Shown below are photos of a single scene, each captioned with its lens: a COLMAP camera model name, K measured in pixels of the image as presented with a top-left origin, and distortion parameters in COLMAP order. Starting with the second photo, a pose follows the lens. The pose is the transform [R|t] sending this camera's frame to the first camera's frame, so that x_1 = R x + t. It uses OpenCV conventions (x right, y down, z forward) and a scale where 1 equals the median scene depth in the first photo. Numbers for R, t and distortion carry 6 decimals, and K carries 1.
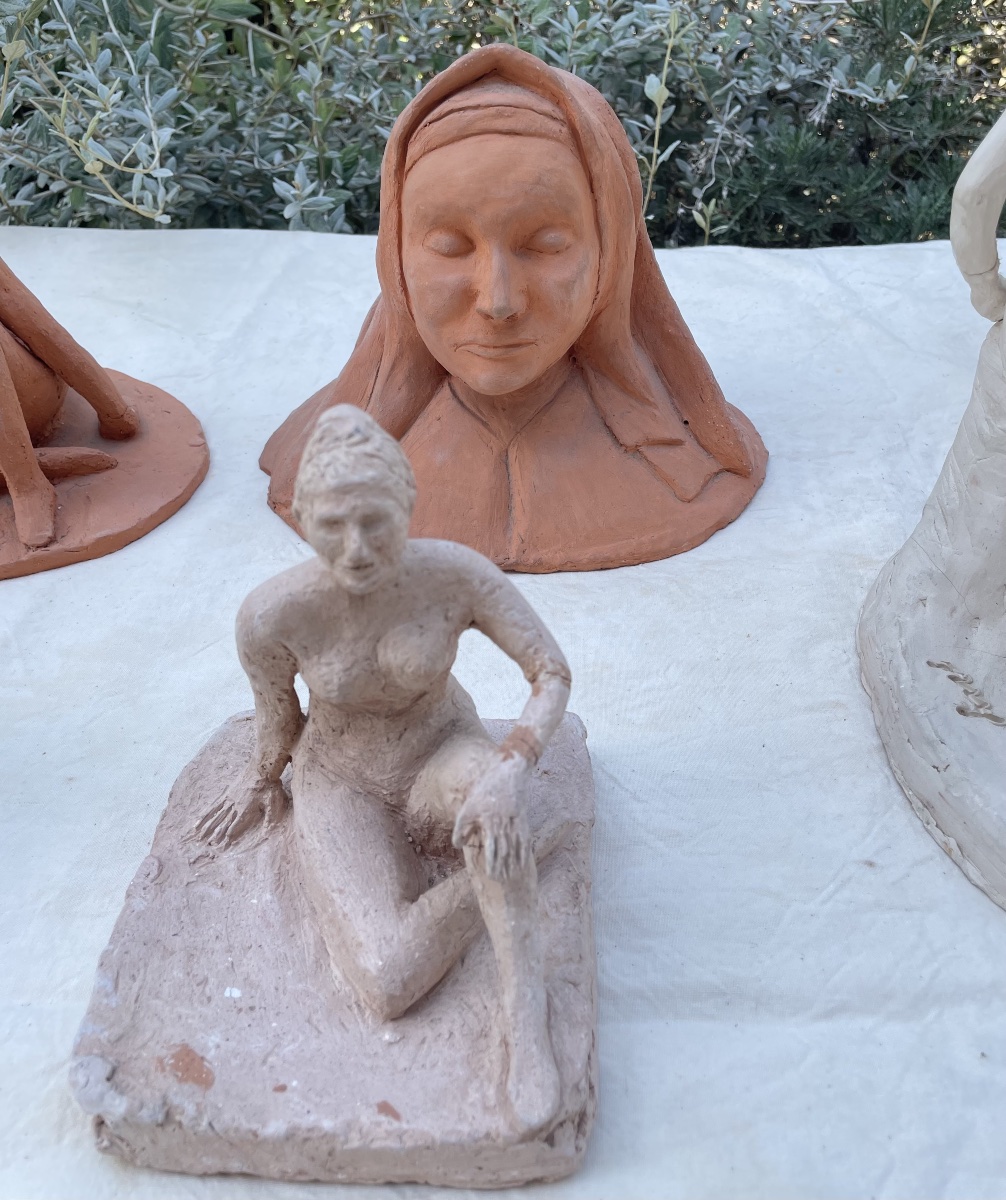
lens RADIAL K [[1028.1, 0, 505.3], [0, 1028.1, 538.0], [0, 0, 1]] dist [0.083813, -0.113979]
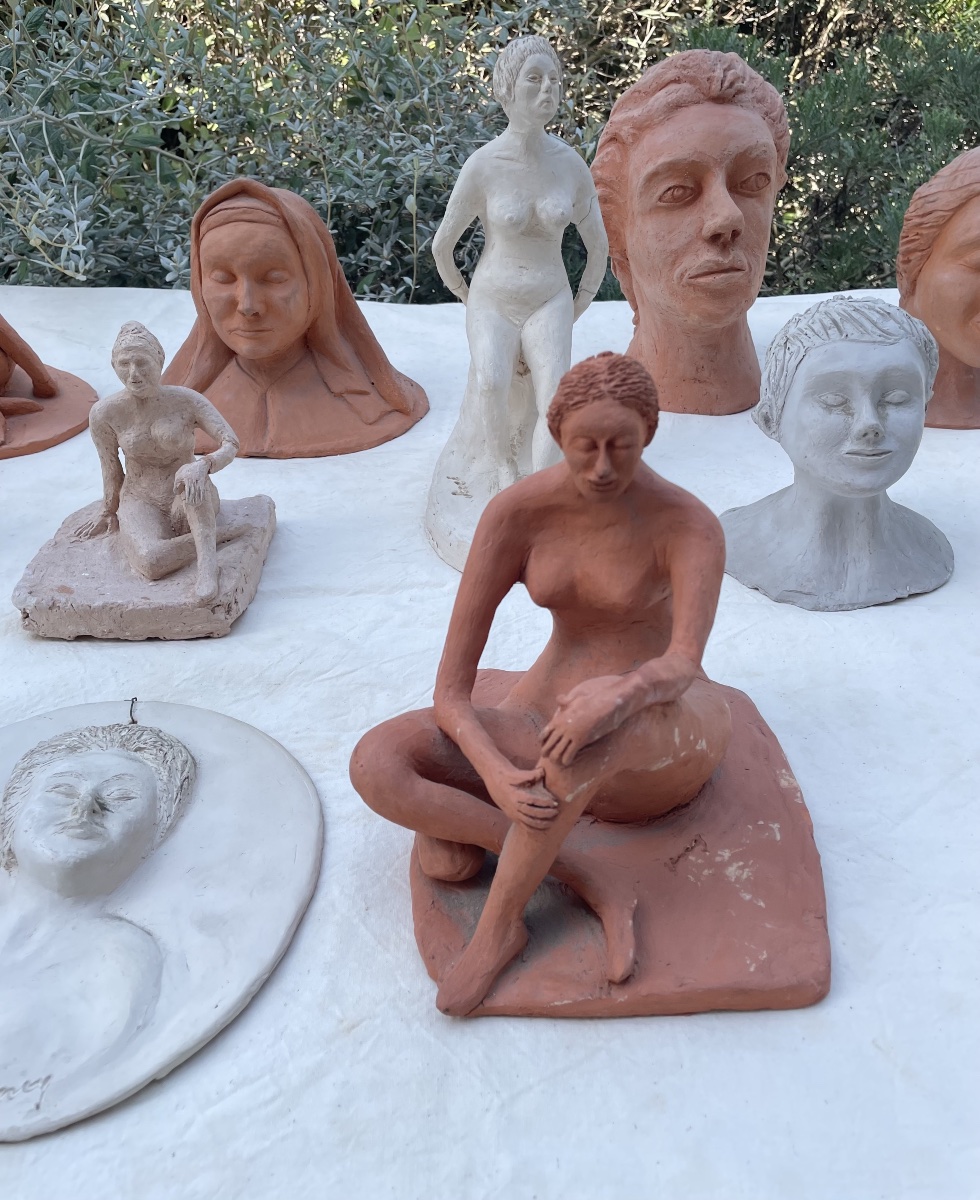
lens RADIAL K [[998.4, 0, 510.4], [0, 998.4, 552.7], [0, 0, 1]] dist [0.078162, -0.098132]
pose [[0.997779, -0.002812, 0.066556, 0.434750], [0.007667, 0.997317, -0.072797, 0.453166], [-0.066173, 0.073146, 0.995124, -1.062659]]
